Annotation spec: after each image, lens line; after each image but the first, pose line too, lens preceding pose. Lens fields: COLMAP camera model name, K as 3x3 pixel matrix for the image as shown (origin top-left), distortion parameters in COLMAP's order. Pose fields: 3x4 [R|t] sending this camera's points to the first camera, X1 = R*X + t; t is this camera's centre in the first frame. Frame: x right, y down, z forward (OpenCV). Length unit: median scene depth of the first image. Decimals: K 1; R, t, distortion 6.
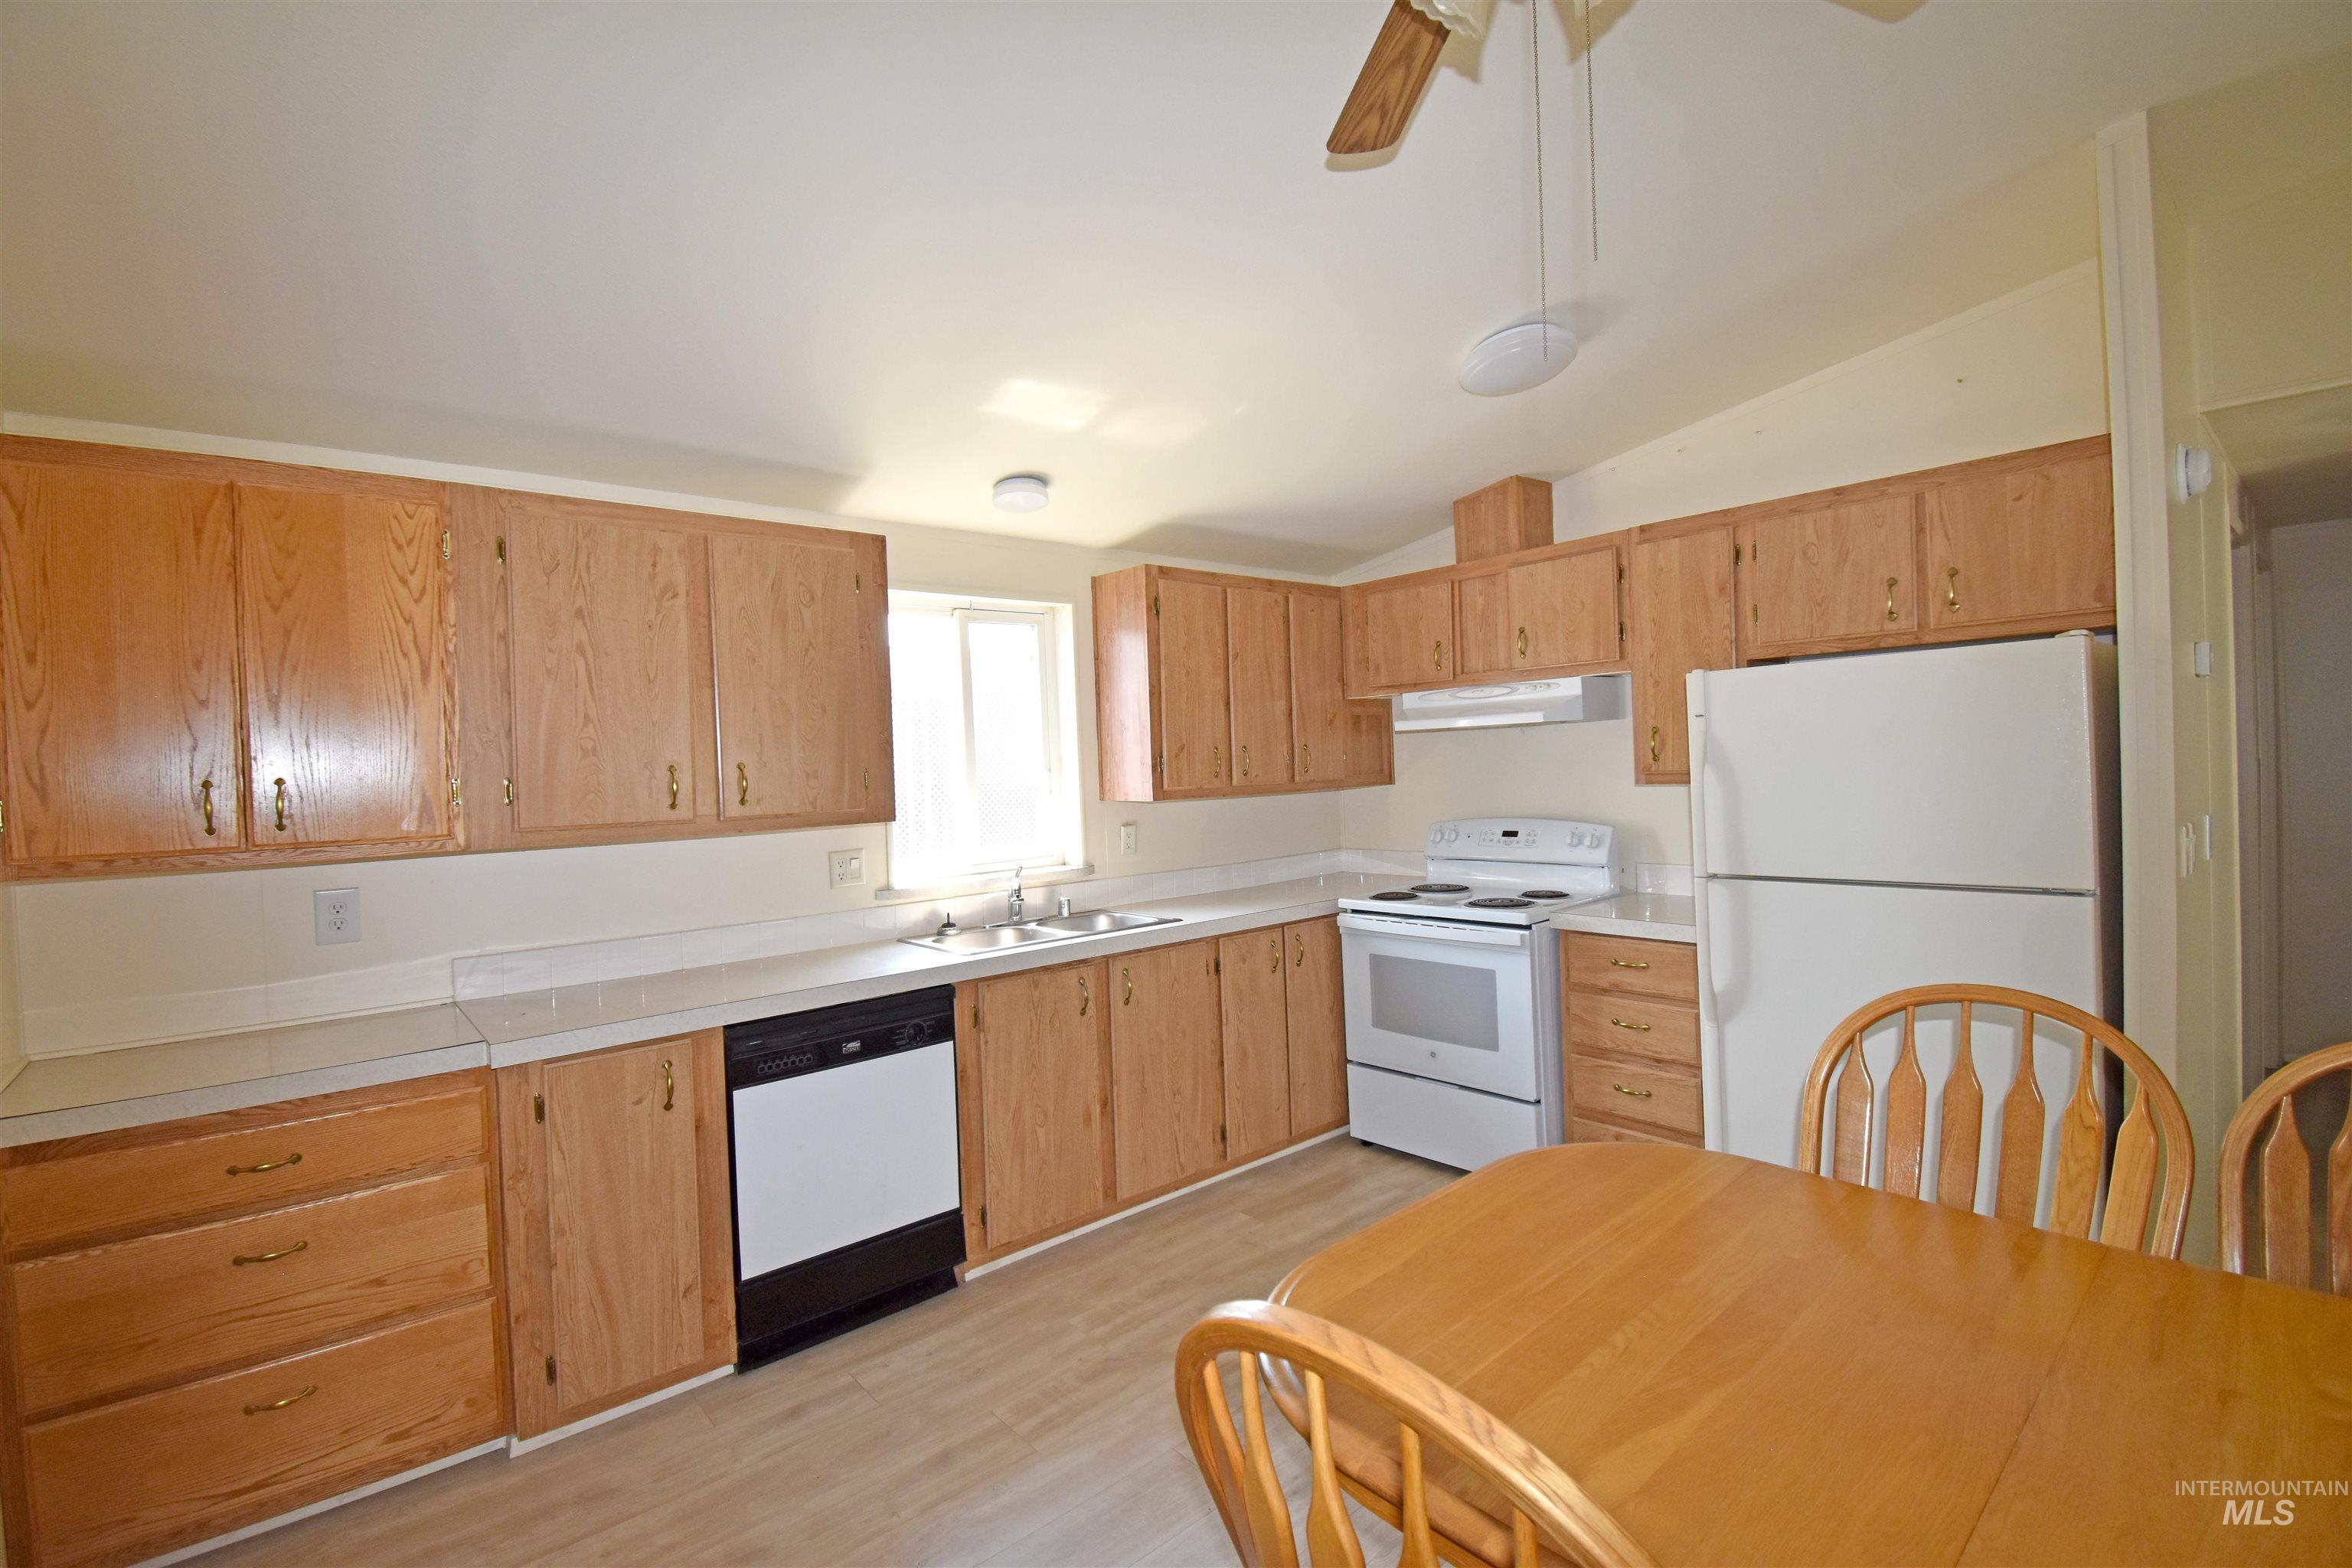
lens RADIAL K [[1048.2, 0, 1142.9], [0, 1048.2, 767.9], [0, 0, 1]] dist [0.002272, -0.019696]
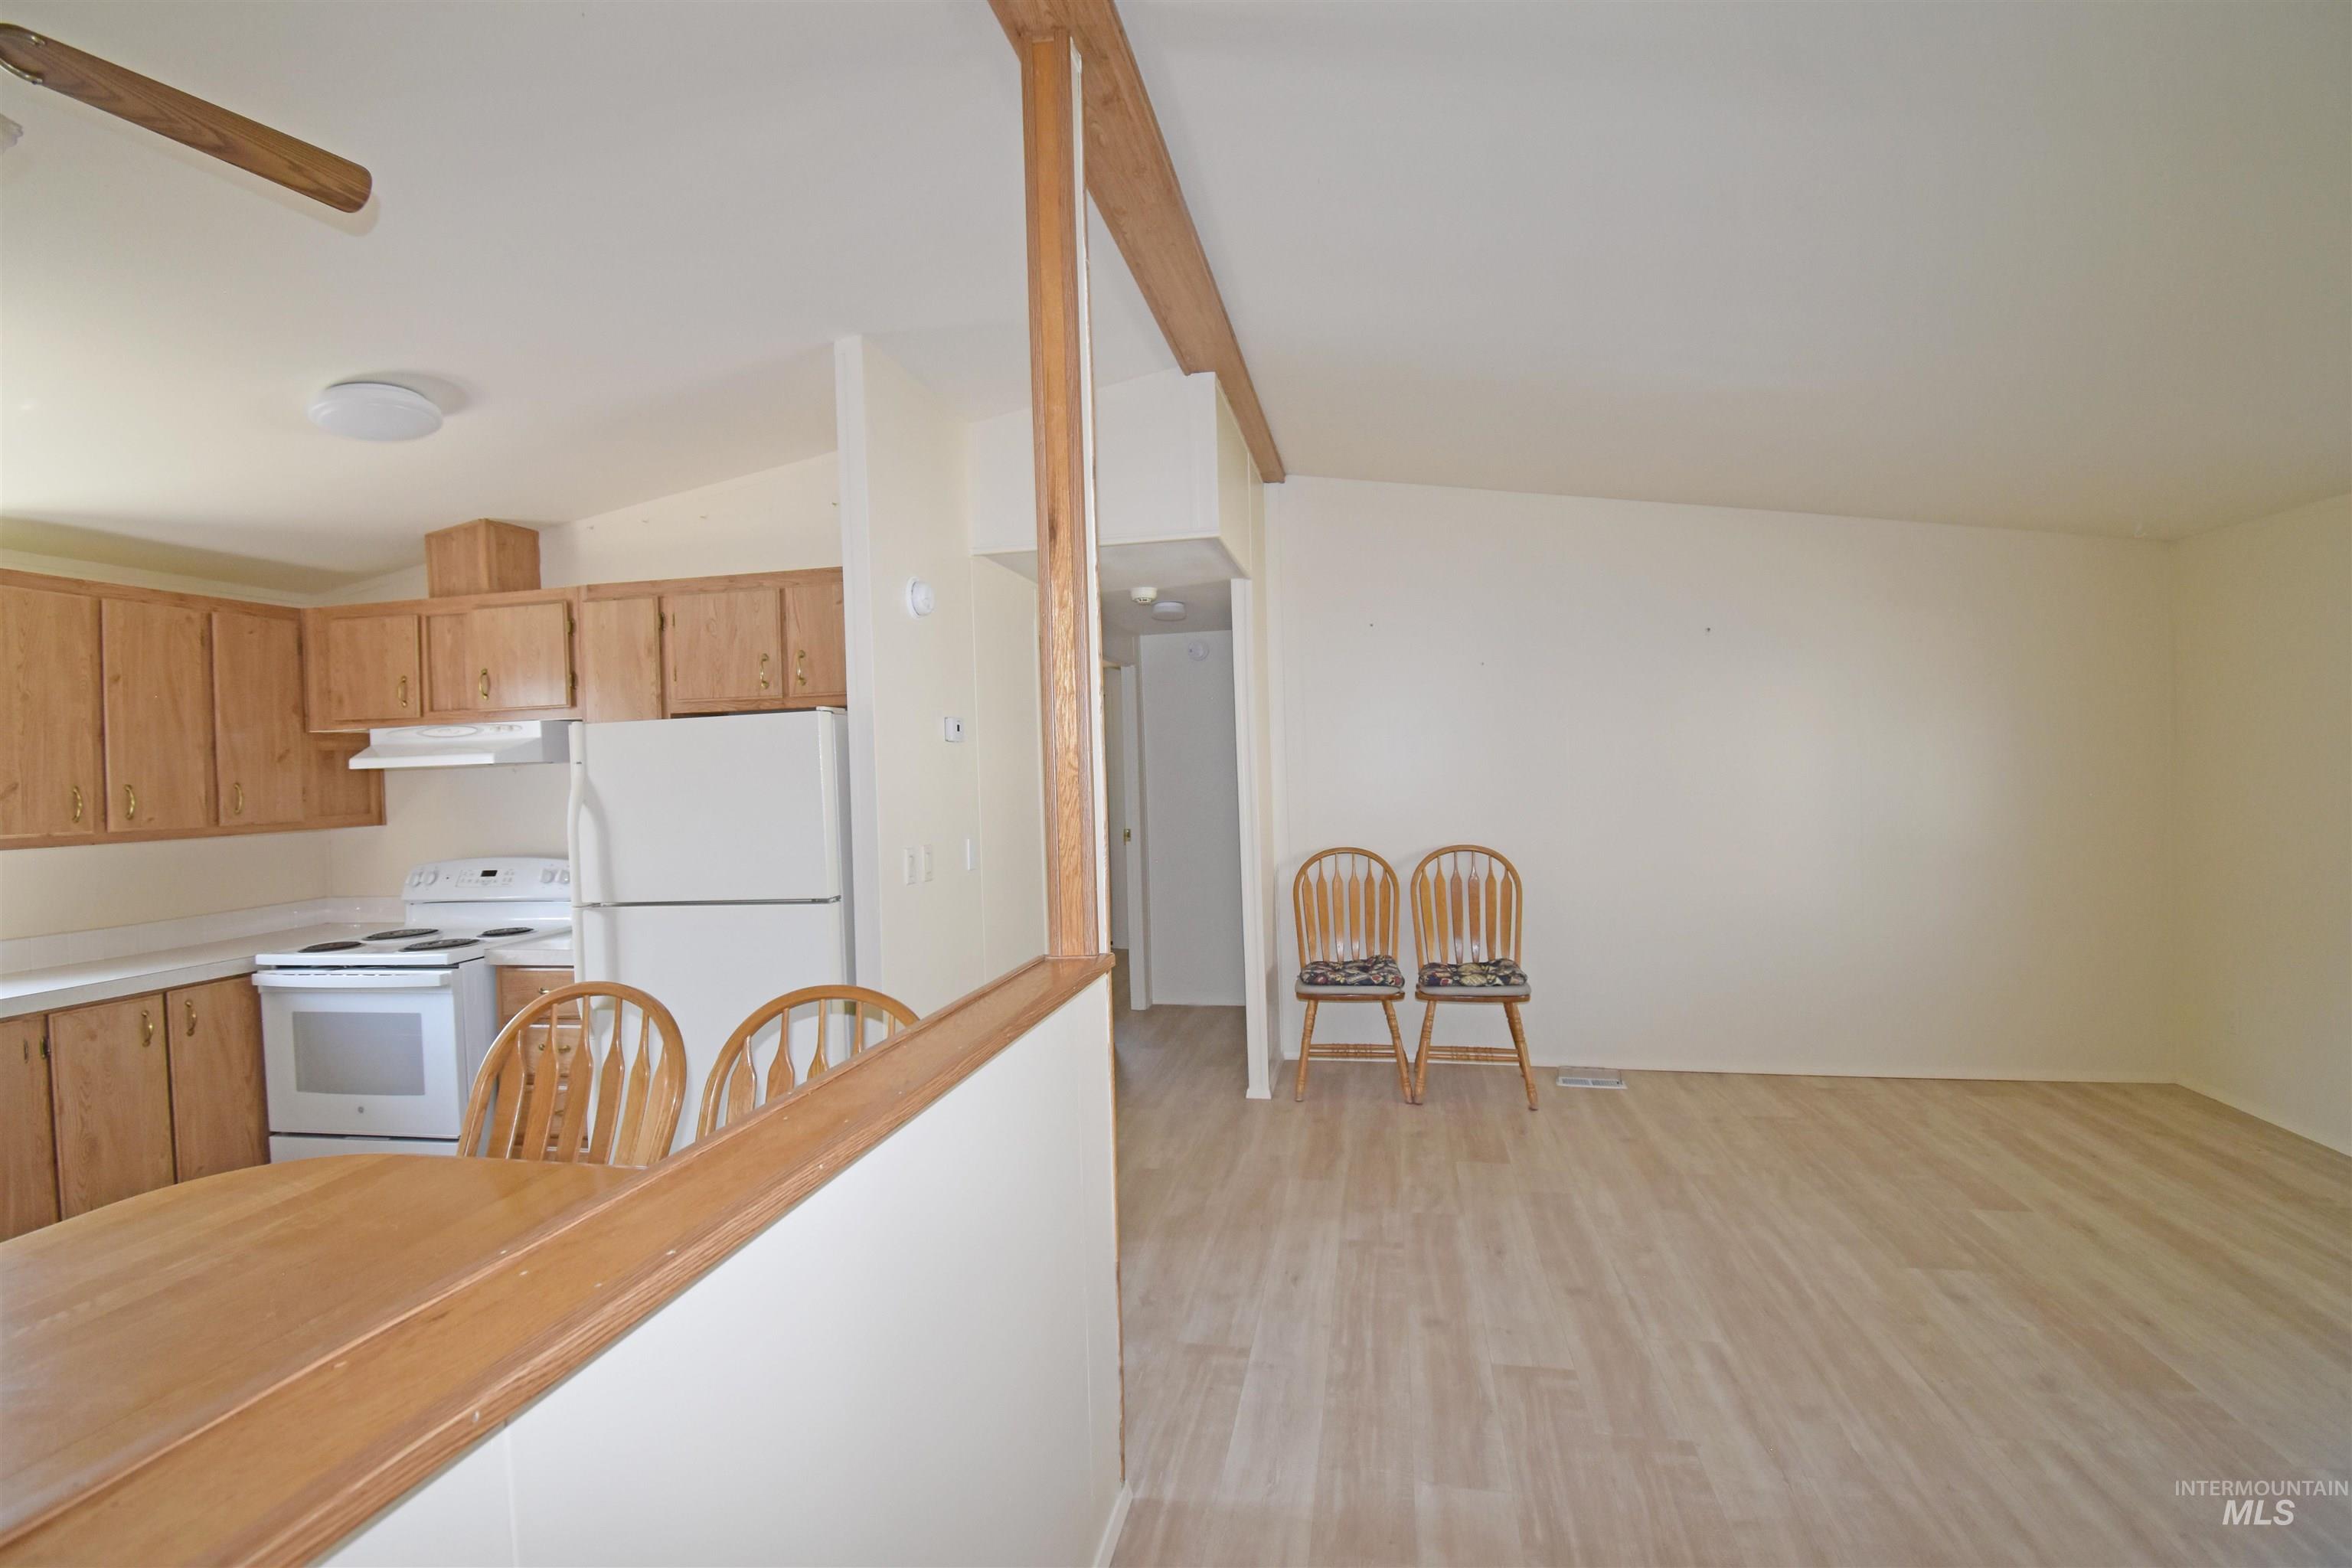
lens RADIAL K [[1072.2, 0, 1220.3], [0, 1072.2, 767.1], [0, 0, 1]] dist [0.001919, -0.019993]
pose [[0.760248, 0.011522, 0.649531, 0.240554], [0.005300, 0.999699, -0.023937, -0.011424], [-0.649611, 0.021640, 0.759958, -0.251124]]
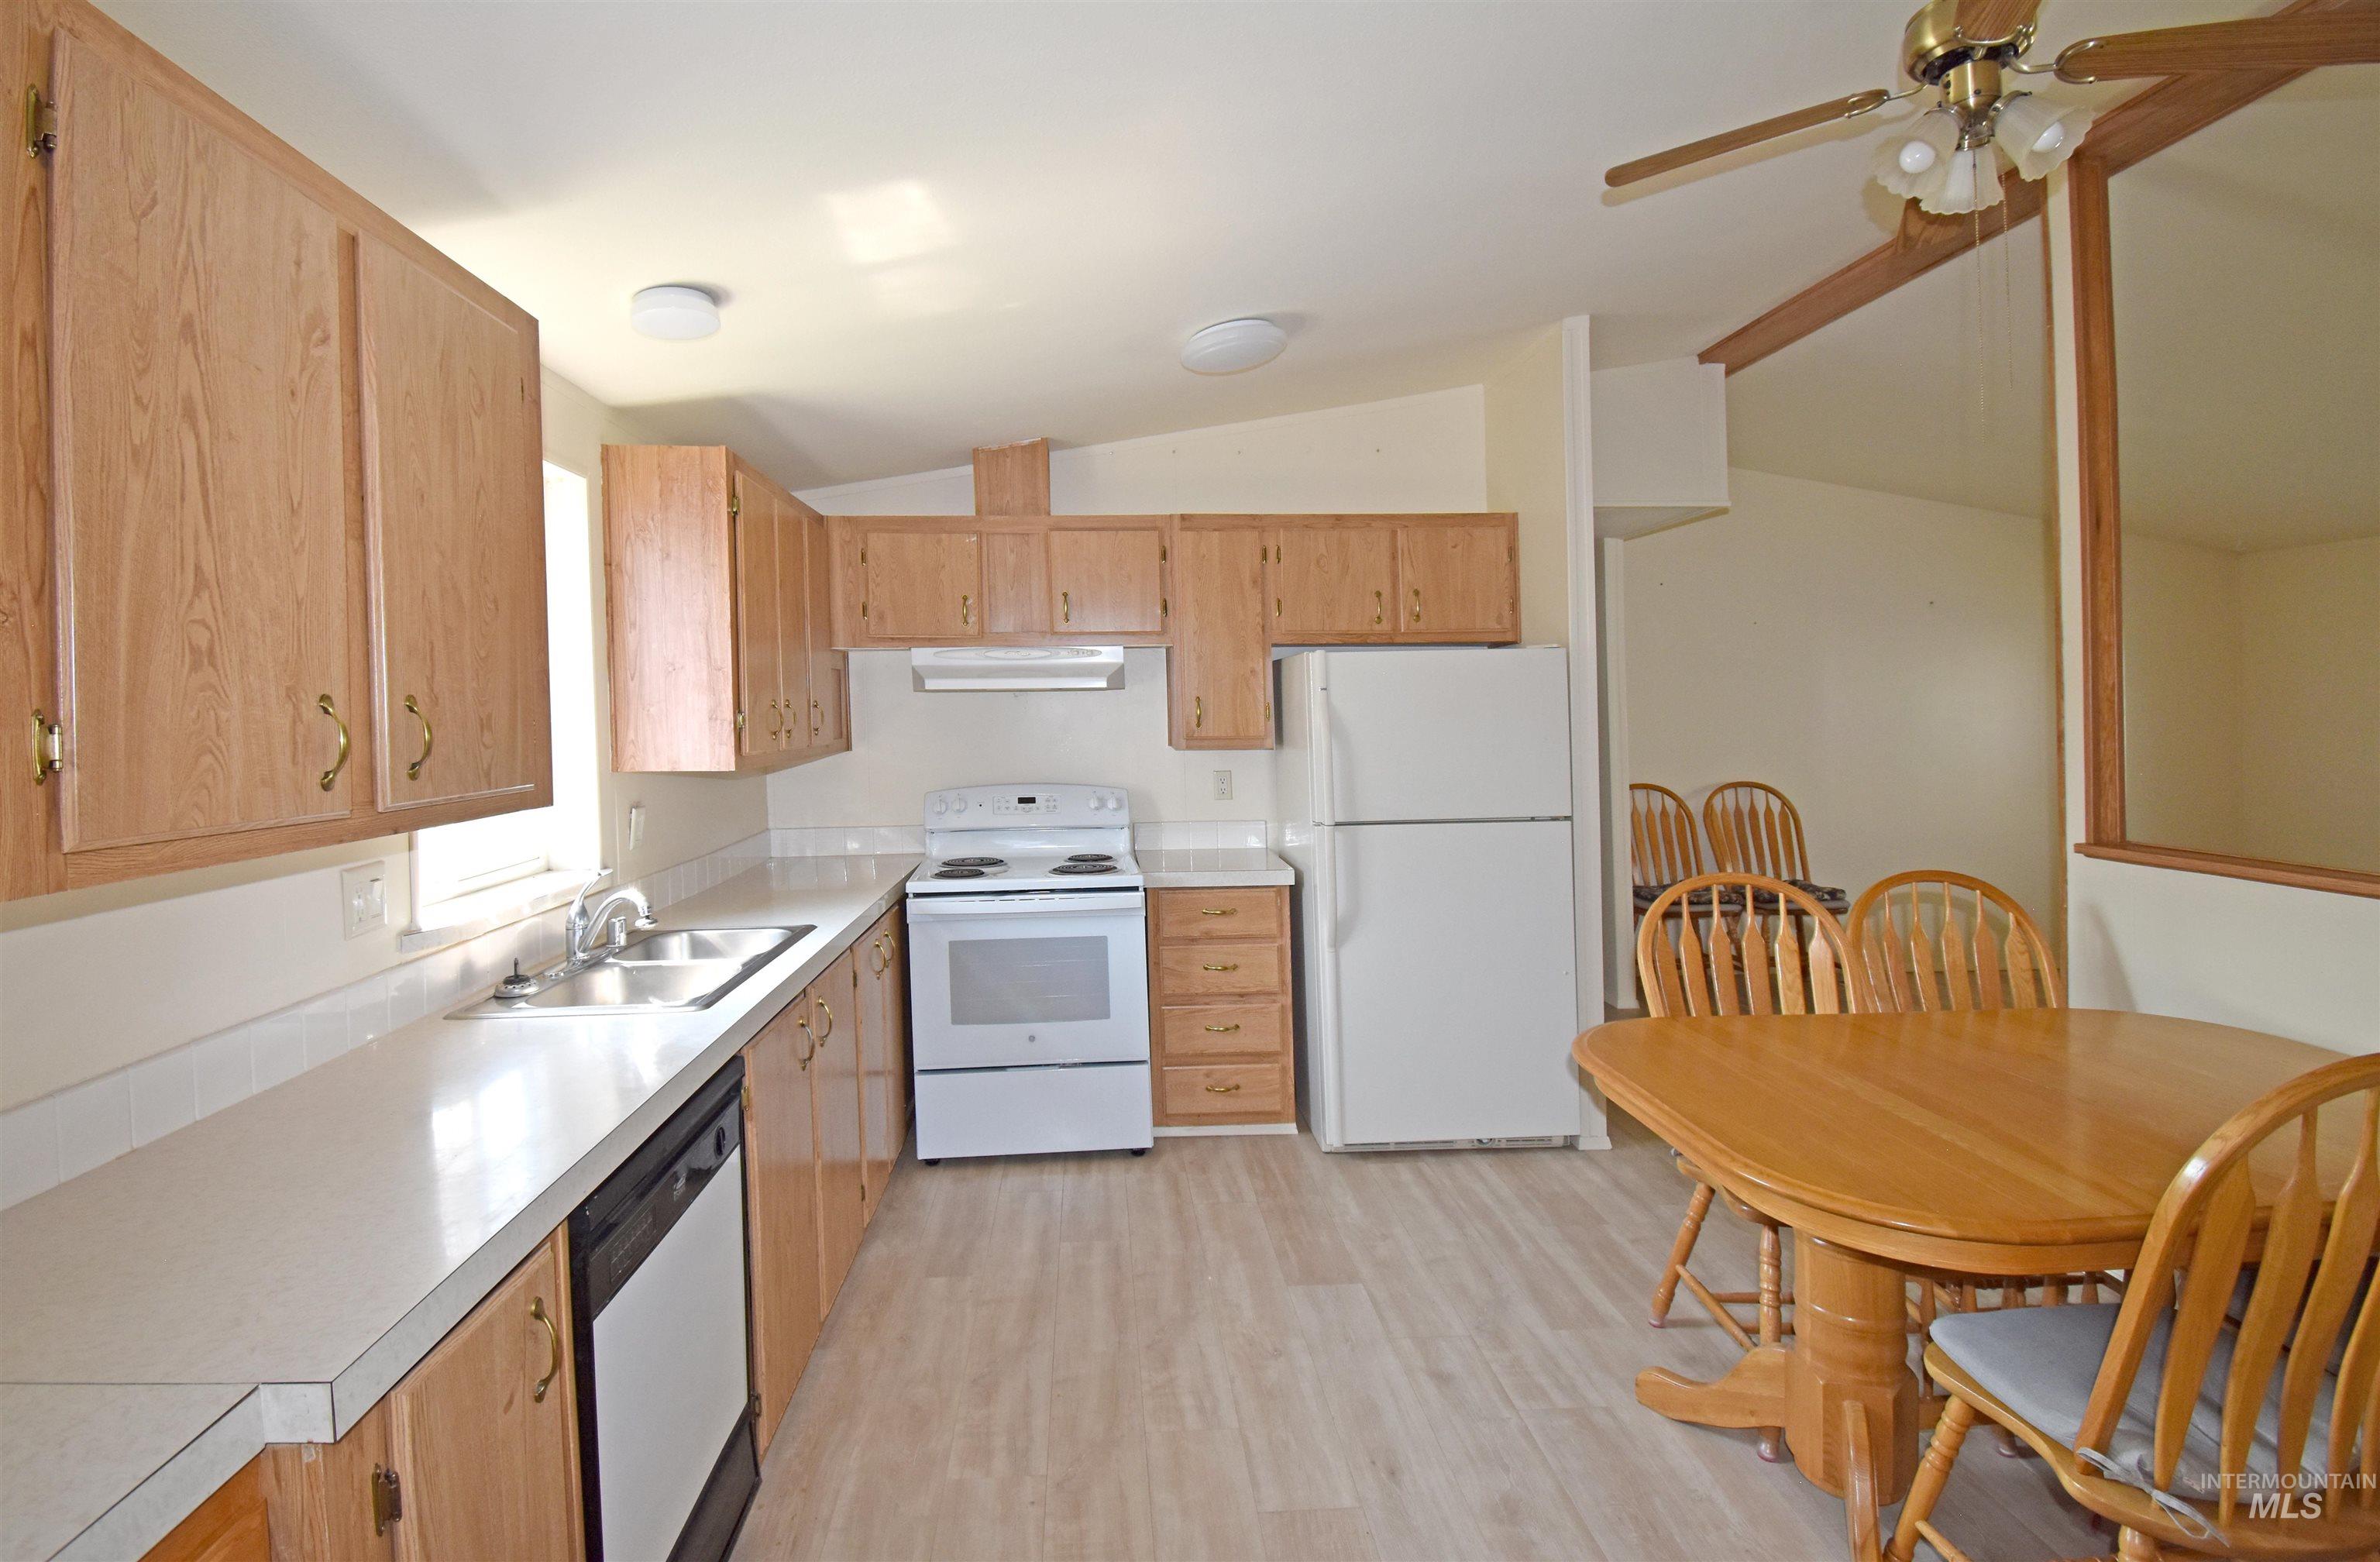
lens RADIAL K [[1141.5, 0, 1180.1], [0, 1141.5, 708.4], [0, 0, 1]] dist [0.019460, -0.038508]
pose [[0.584947, 0.031872, 0.810445, -0.465630], [-0.008324, 0.999411, -0.033295, 0.012444], [-0.811029, 0.012730, 0.584868, 0.285303]]
